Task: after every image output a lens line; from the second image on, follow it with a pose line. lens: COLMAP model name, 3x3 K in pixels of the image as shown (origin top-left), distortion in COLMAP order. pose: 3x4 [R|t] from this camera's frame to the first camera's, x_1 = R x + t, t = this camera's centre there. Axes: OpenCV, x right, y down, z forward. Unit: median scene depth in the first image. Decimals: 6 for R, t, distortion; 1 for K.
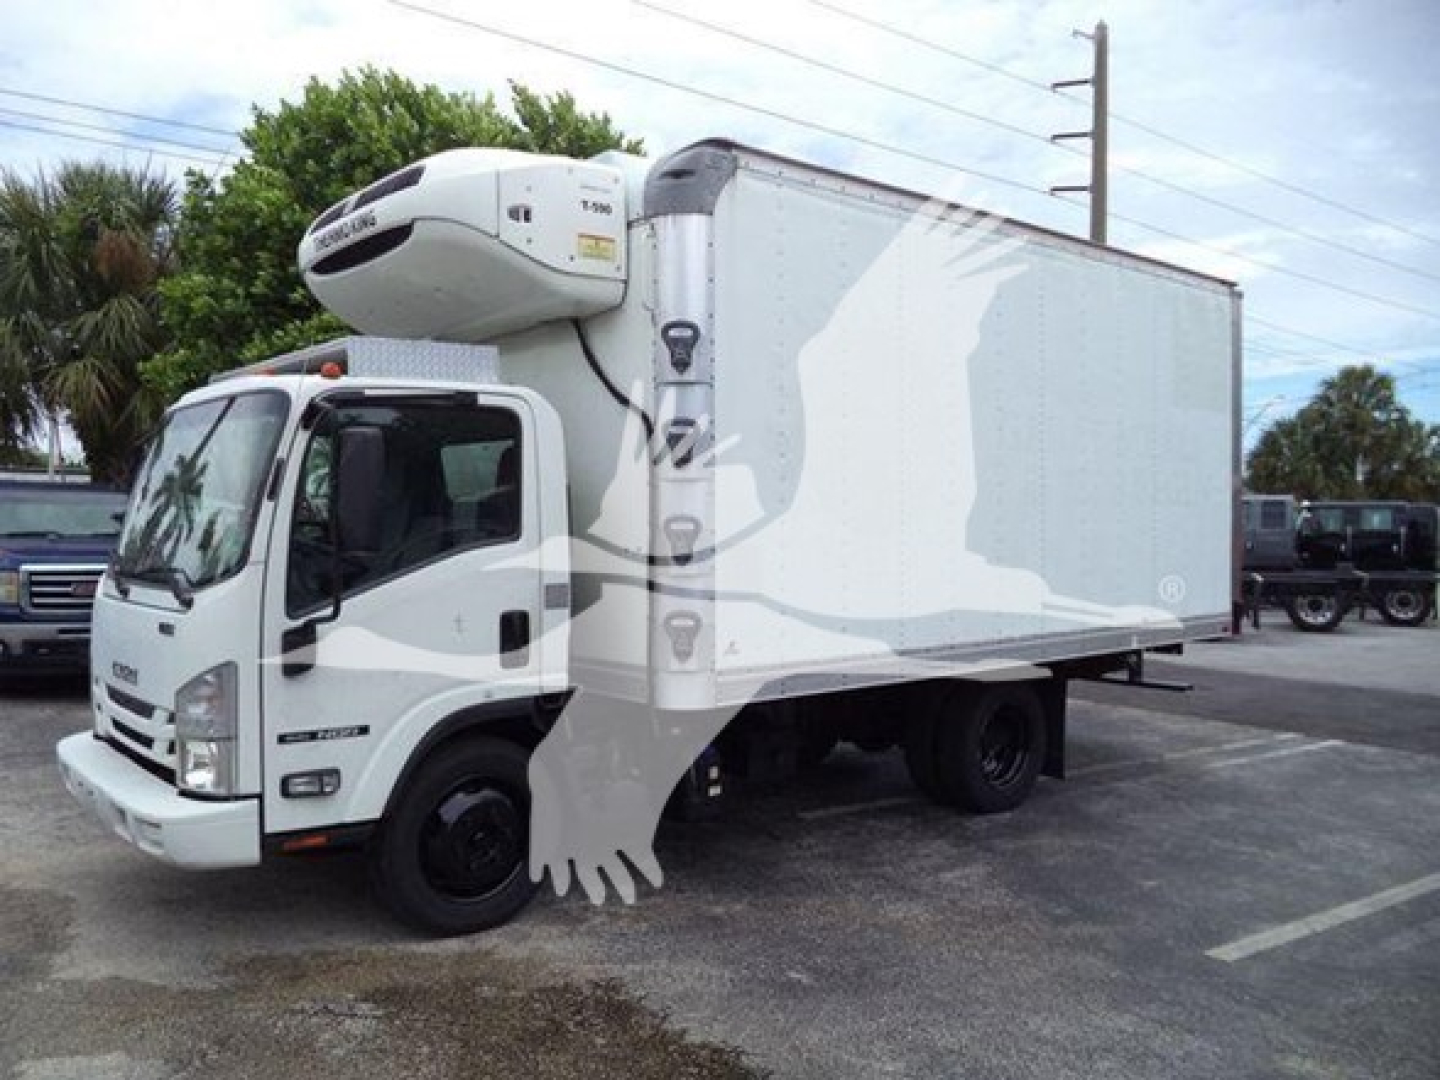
lens RADIAL K [[1152.2, 0, 730.6], [0, 1152.2, 537.9], [0, 0, 1]] dist [-0.009684, -0.005356]
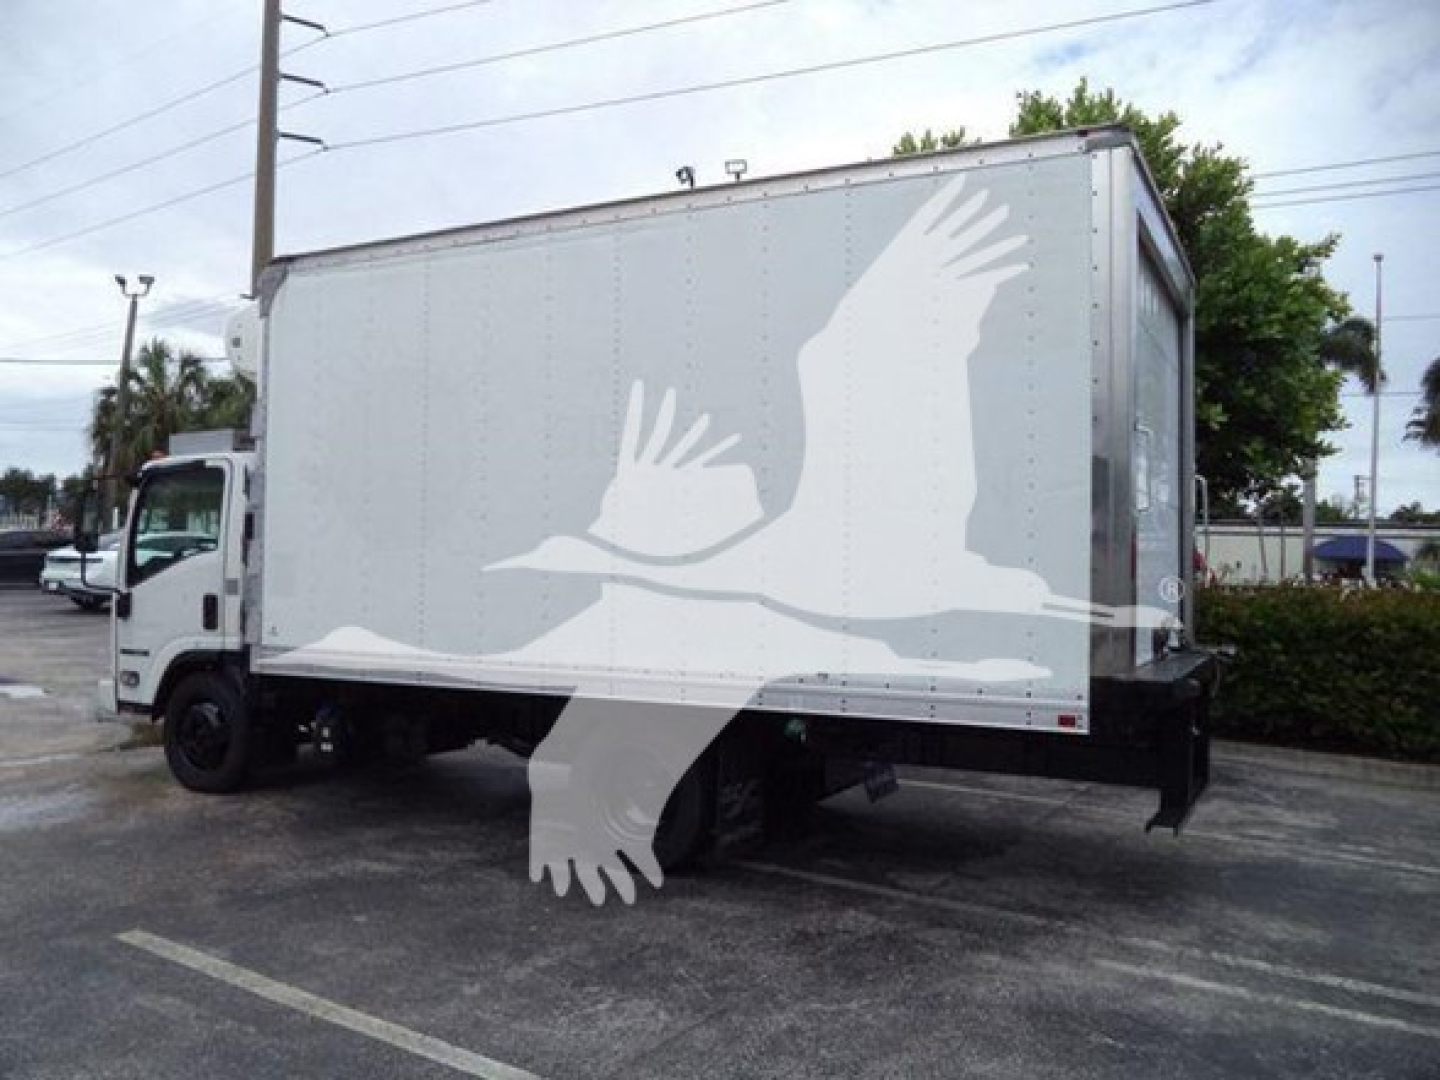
lens RADIAL K [[1188.3, 0, 738.1], [0, 1188.3, 533.9], [0, 0, 1]] dist [0.047797, -0.111468]
pose [[0.358892, -0.021538, -0.933130, 1.539320], [-0.025341, 0.999140, -0.032808, 0.015179], [0.933035, 0.035421, 0.358038, 1.033859]]
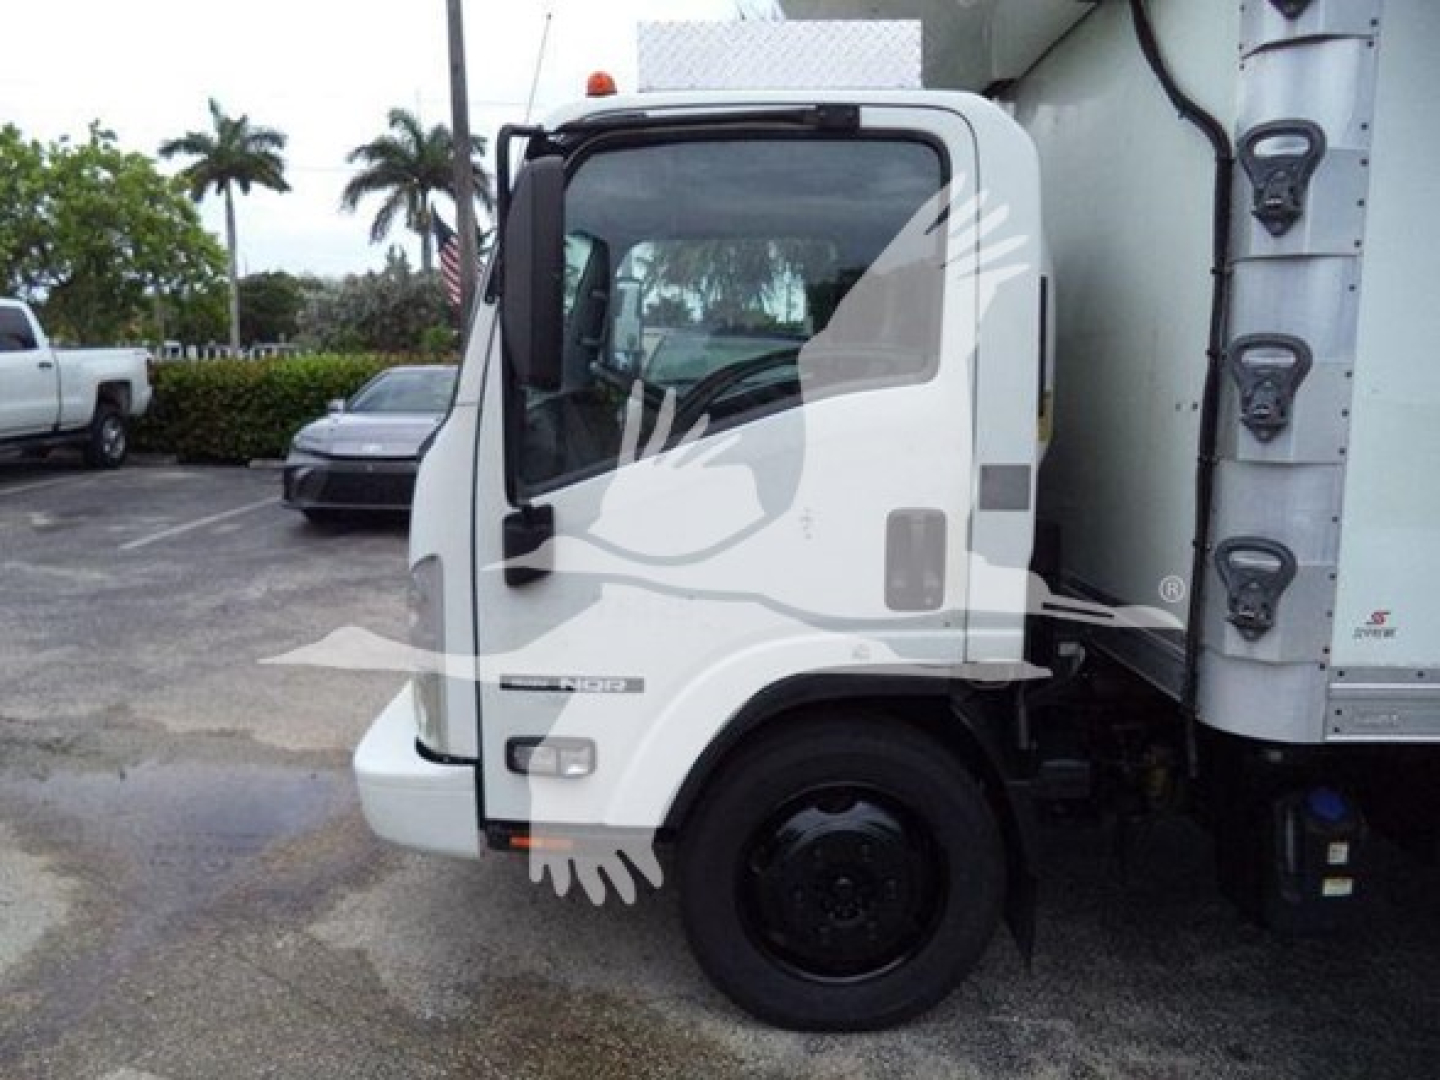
lens RADIAL K [[1168.8, 0, 748.9], [0, 1168.8, 540.3], [0, 0, 1]] dist [-0.008650, -0.003846]
pose [[0.788028, 0.099475, -0.607549, 0.086915], [-0.027850, 0.991609, 0.126235, 0.009205], [0.615009, -0.082556, 0.784187, 0.487343]]
